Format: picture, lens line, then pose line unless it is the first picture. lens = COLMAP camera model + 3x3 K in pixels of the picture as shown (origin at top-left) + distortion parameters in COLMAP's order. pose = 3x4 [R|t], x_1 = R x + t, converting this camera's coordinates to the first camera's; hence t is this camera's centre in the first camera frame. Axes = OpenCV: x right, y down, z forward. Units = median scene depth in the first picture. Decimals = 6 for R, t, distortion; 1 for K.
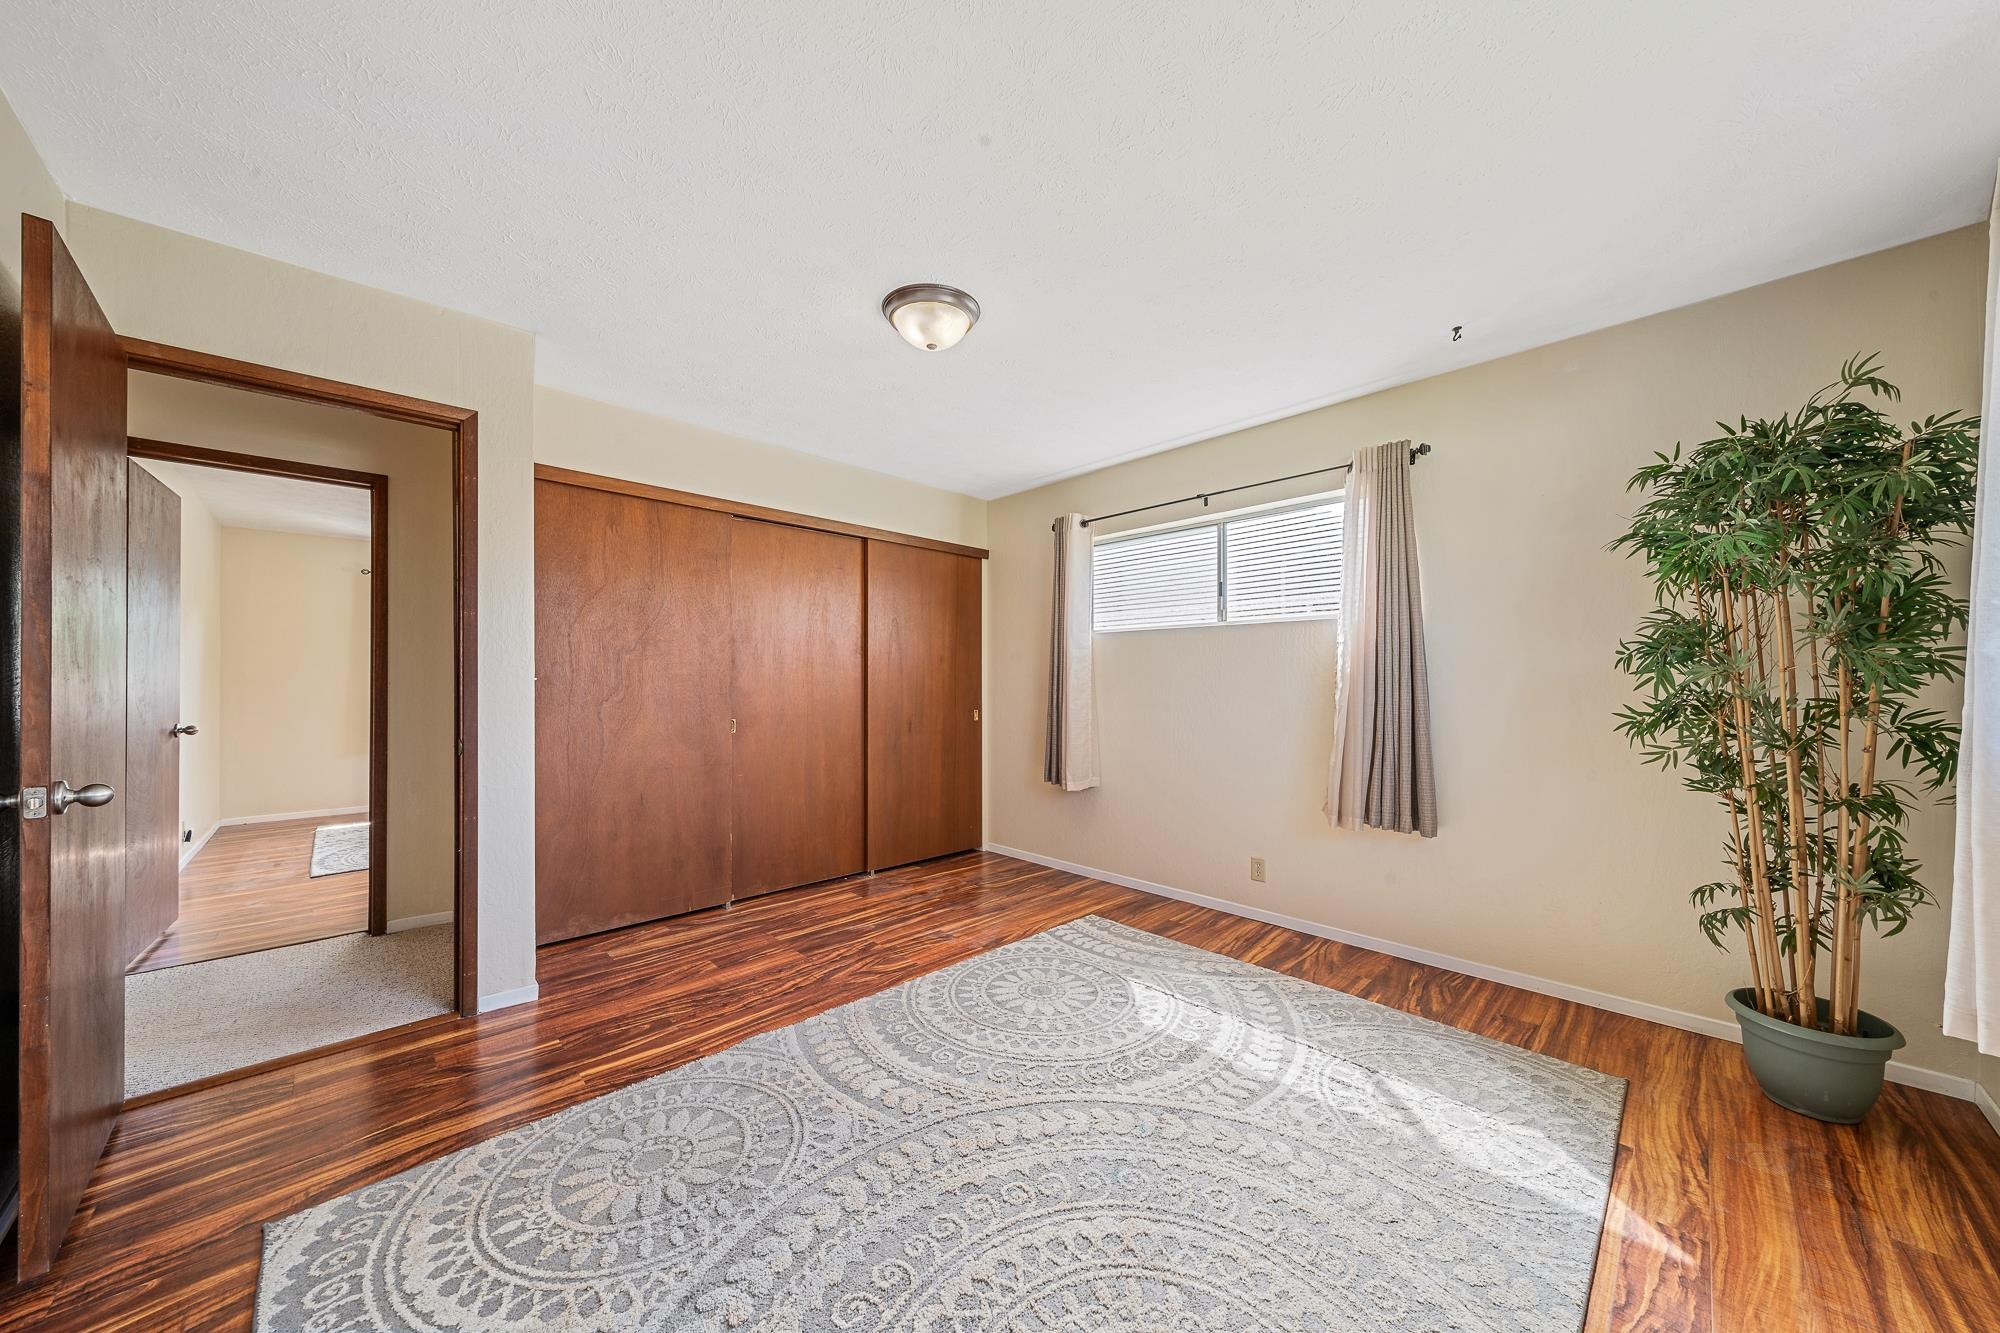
lens RADIAL K [[687.0, 0, 997.6], [0, 687.0, 679.4], [0, 0, 1]] dist [-0.000710, -0.000003]
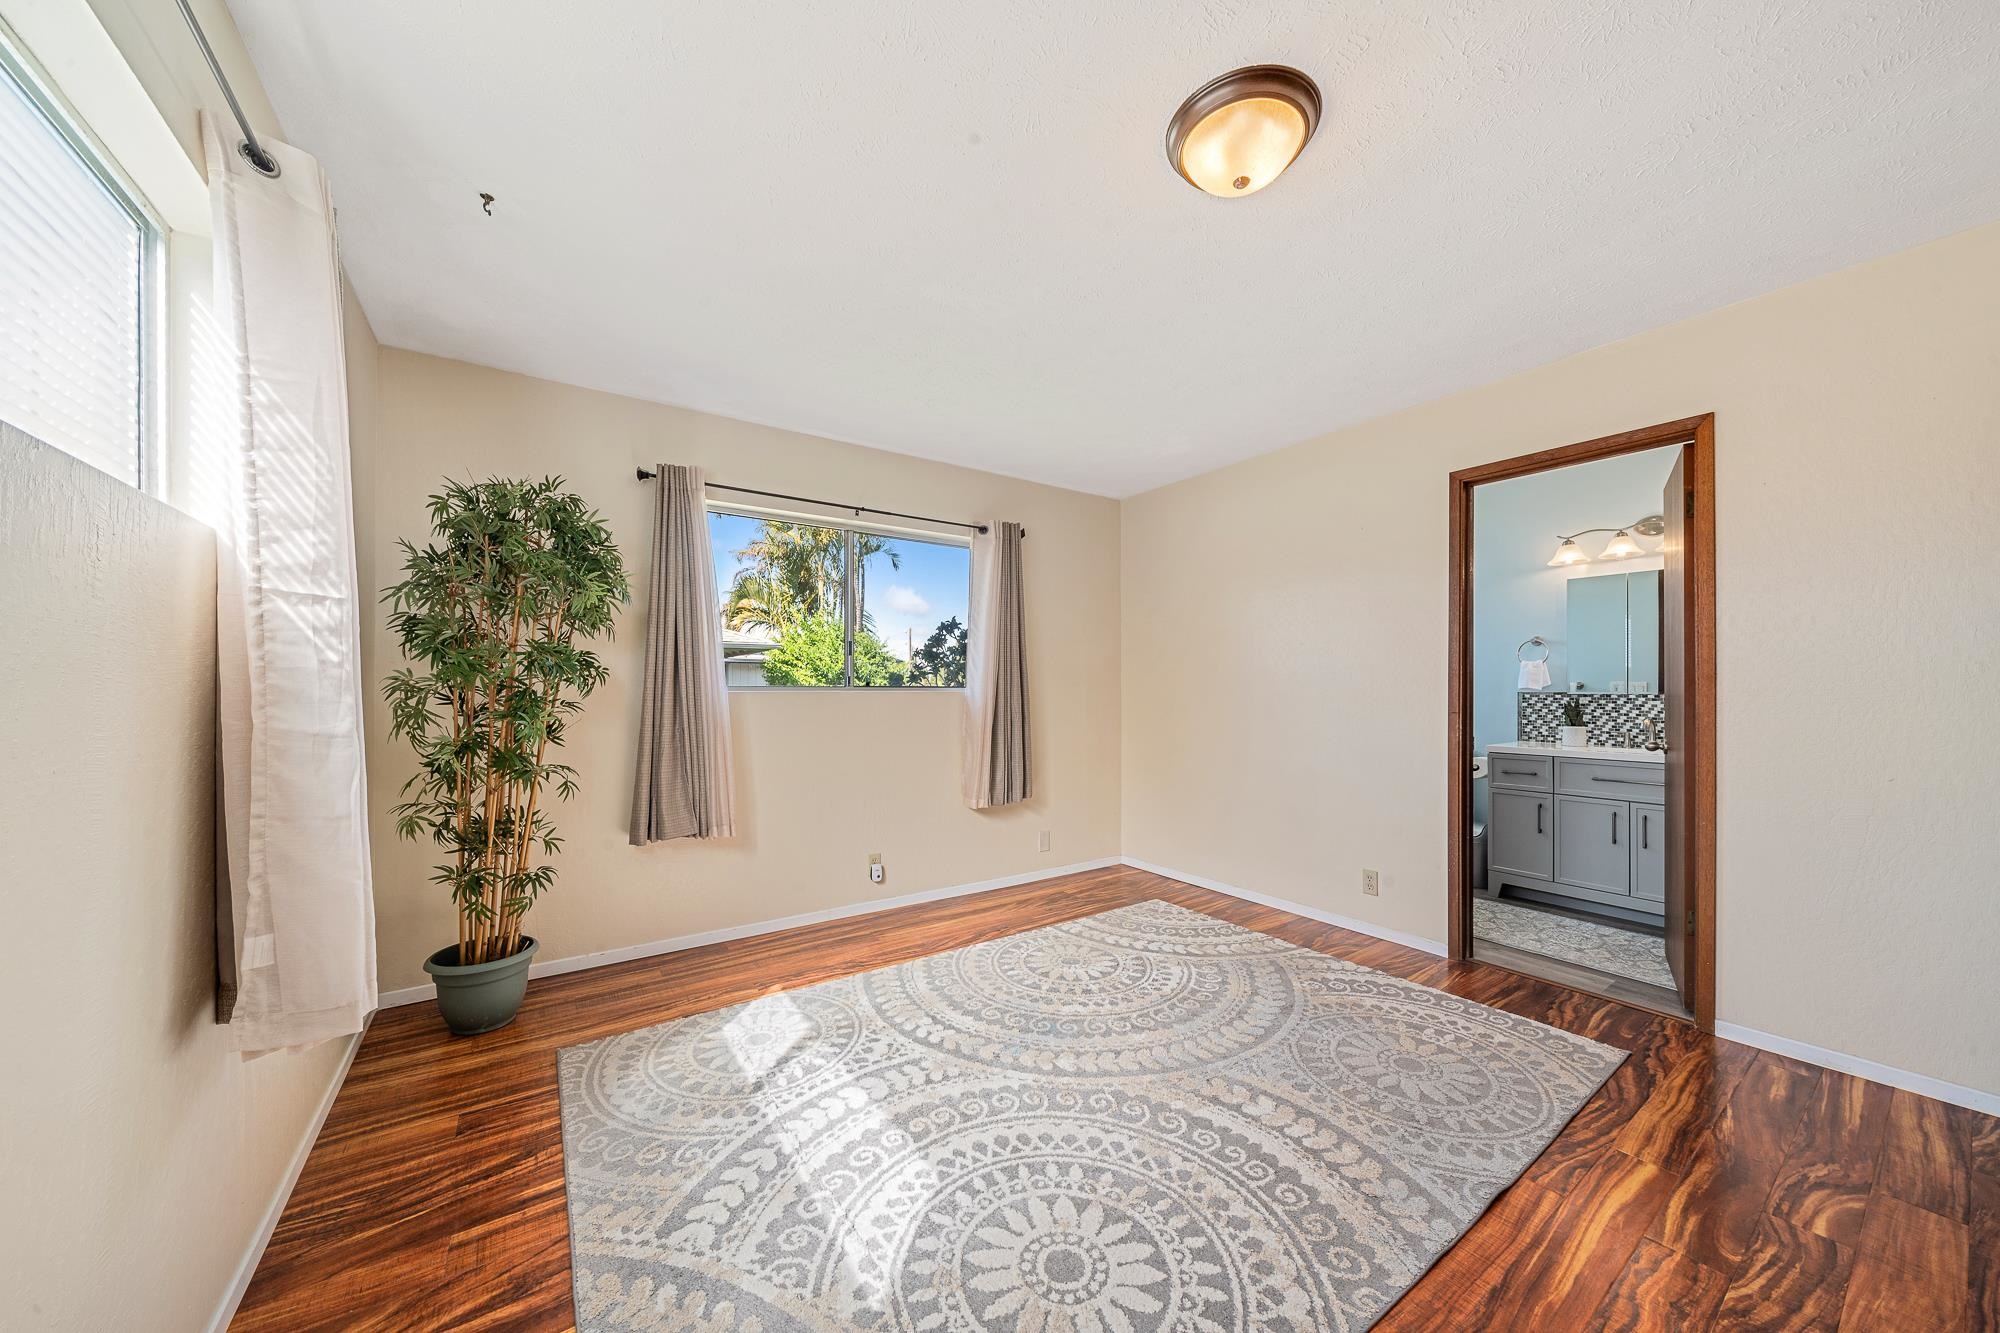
lens RADIAL K [[687.0, 0, 997.6], [0, 687.0, 679.4], [0, 0, 1]] dist [-0.000710, -0.000003]
pose [[-0.985414, 0.000957, 0.170172, 0.028256], [-0.001826, 0.999867, -0.016192, 0.002995], [-0.170165, -0.016267, -0.985281, 1.885485]]
